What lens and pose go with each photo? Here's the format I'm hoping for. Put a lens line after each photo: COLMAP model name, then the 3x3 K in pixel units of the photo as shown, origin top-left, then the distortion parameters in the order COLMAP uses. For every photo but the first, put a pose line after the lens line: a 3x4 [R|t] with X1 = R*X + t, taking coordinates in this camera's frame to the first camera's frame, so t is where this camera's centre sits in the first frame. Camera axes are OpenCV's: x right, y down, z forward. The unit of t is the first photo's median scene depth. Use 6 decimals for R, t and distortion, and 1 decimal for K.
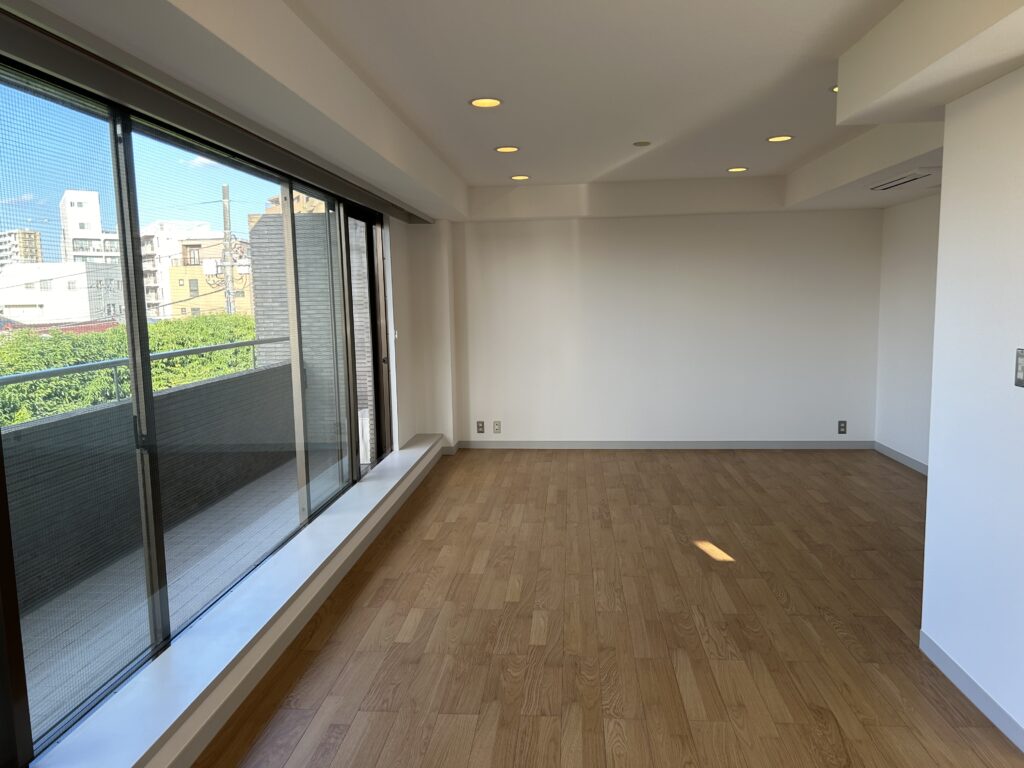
lens RADIAL K [[776.0, 0, 508.4], [0, 776.0, 381.4], [0, 0, 1]] dist [0.032780, -0.000718]
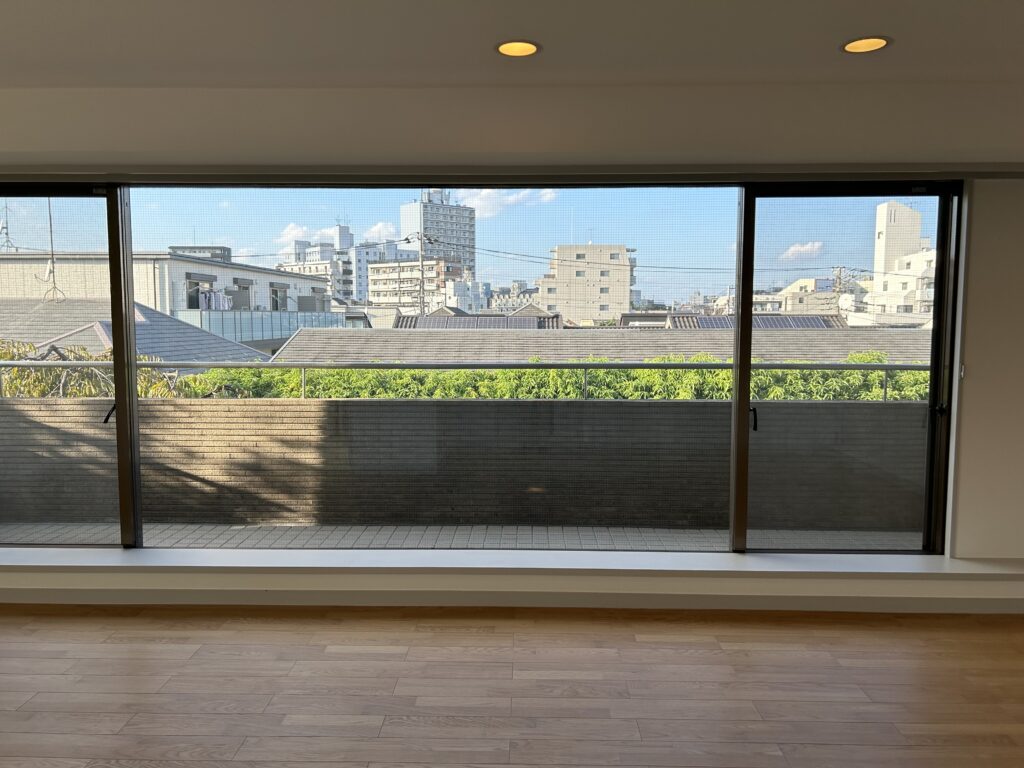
lens RADIAL K [[776.0, 0, 505.6], [0, 776.0, 383.6], [0, 0, 1]] dist [0.032780, -0.000718]
pose [[0.052746, 0.113090, -0.992184, 0.786103], [-0.112742, 0.987889, 0.106607, -0.133027], [0.992223, 0.106238, 0.064857, 1.047196]]
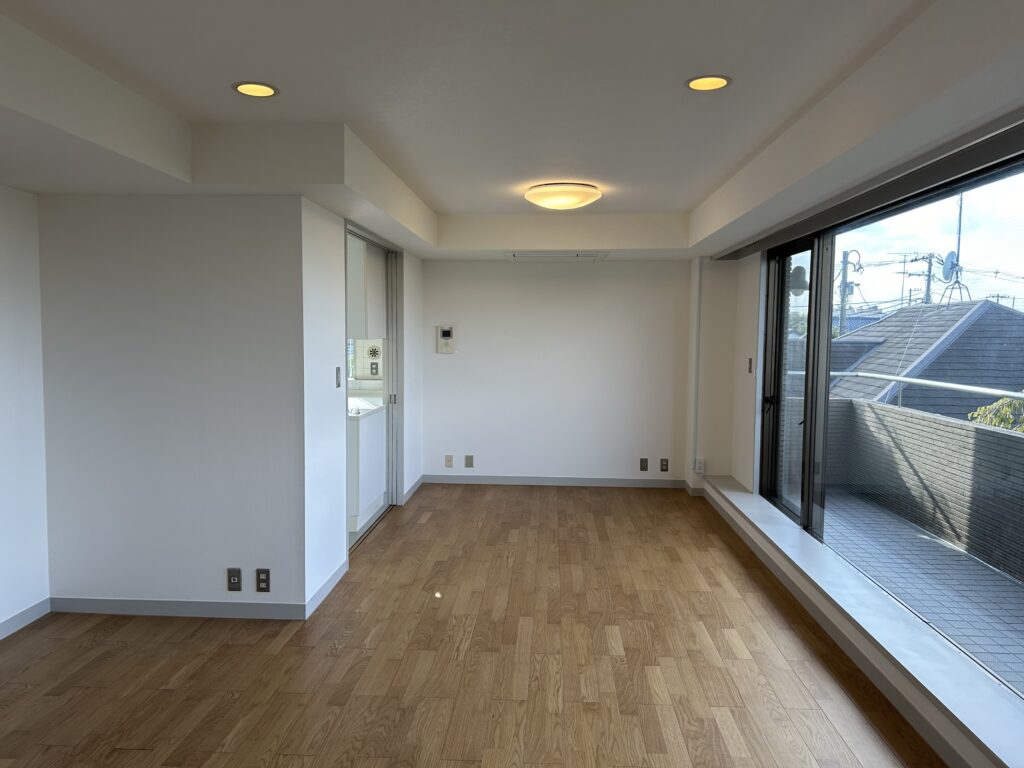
lens RADIAL K [[776.0, 0, 511.2], [0, 776.0, 385.9], [0, 0, 1]] dist [0.032780, -0.000718]
pose [[-0.999515, 0.013943, -0.027850, 0.200633], [0.008670, 0.983413, 0.181174, -0.221519], [0.029914, 0.180845, -0.983057, 1.921884]]
